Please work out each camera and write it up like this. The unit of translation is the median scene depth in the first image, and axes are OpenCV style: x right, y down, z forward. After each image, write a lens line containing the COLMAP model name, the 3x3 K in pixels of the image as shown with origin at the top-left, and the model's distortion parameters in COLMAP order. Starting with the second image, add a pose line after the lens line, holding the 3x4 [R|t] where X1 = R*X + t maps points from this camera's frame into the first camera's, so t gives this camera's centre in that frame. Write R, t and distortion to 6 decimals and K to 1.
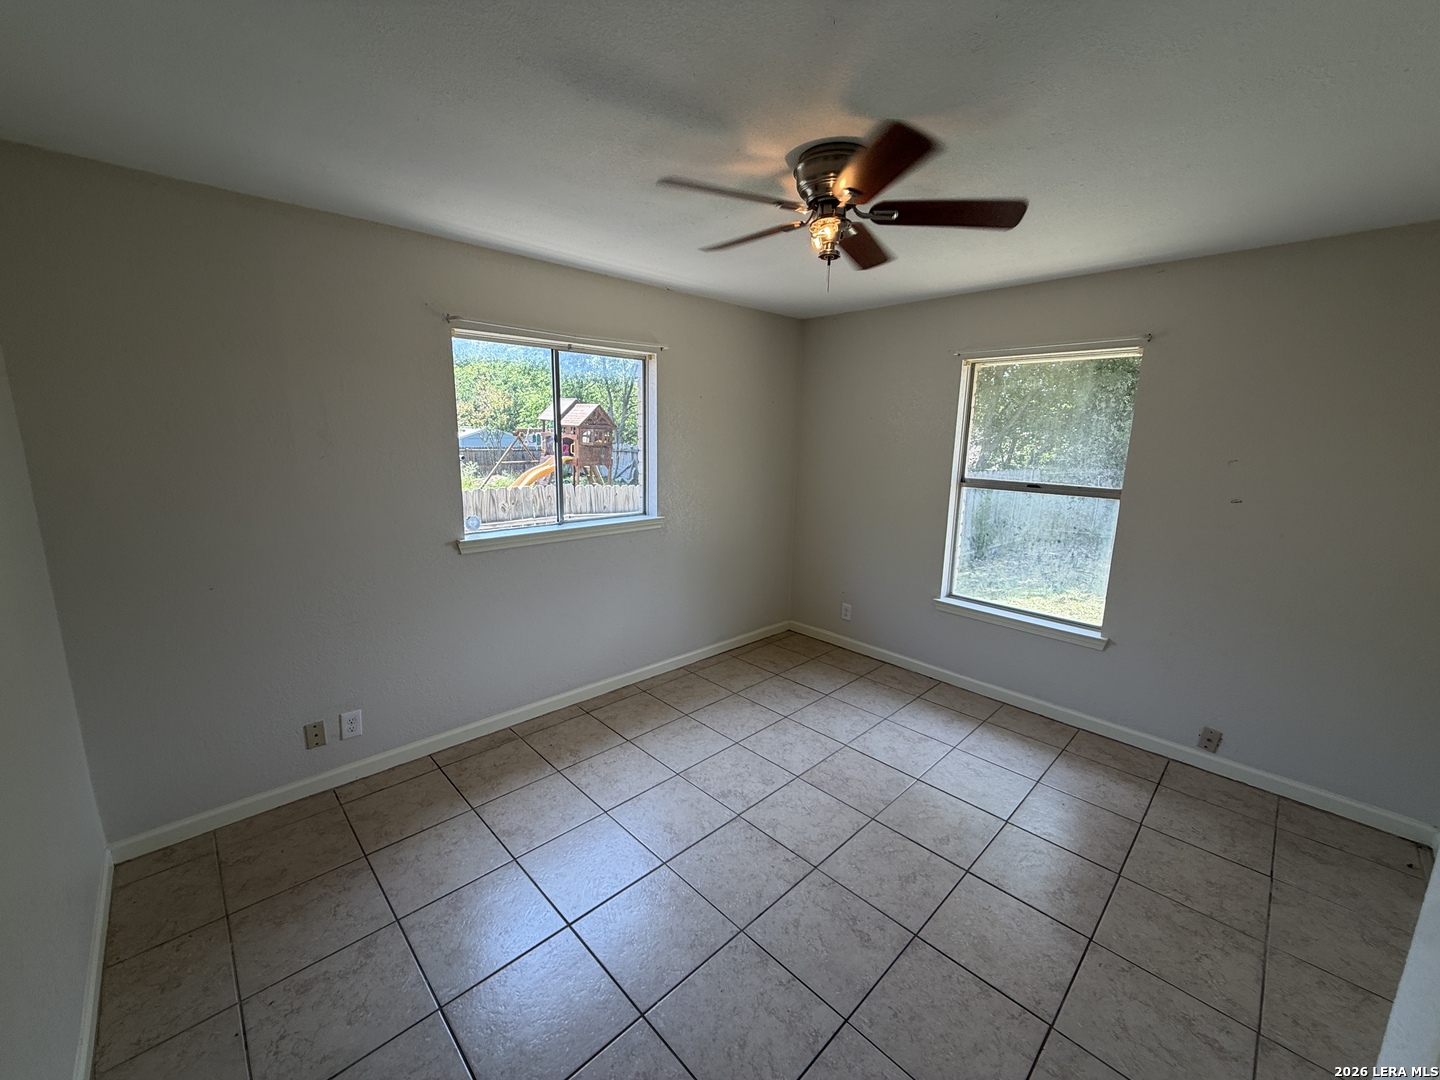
lens RADIAL K [[572.6, 0, 723.8], [0, 572.6, 526.2], [0, 0, 1]] dist [-0.001639, -0.000003]
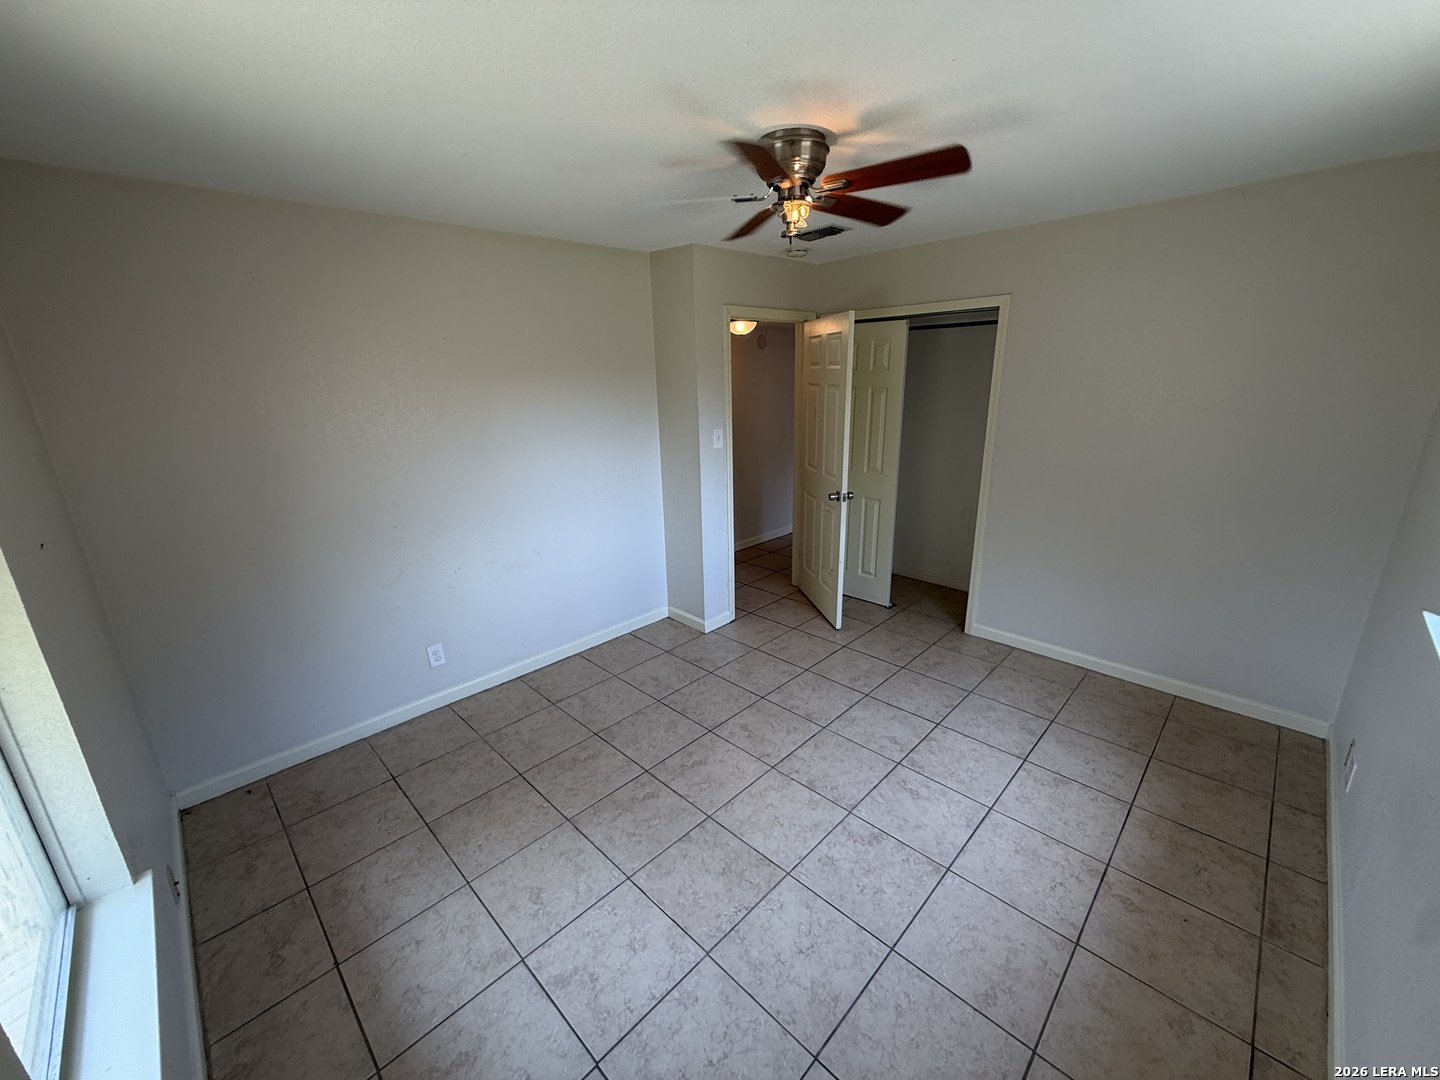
lens RADIAL K [[572.6, 0, 720.3], [0, 572.6, 539.4], [0, 0, 1]] dist [-0.001639, -0.000003]
pose [[-0.999800, 0.013123, -0.015068, 0.240653], [0.005141, 0.897663, 0.440652, -0.307077], [0.019308, 0.440486, -0.897552, 1.587838]]
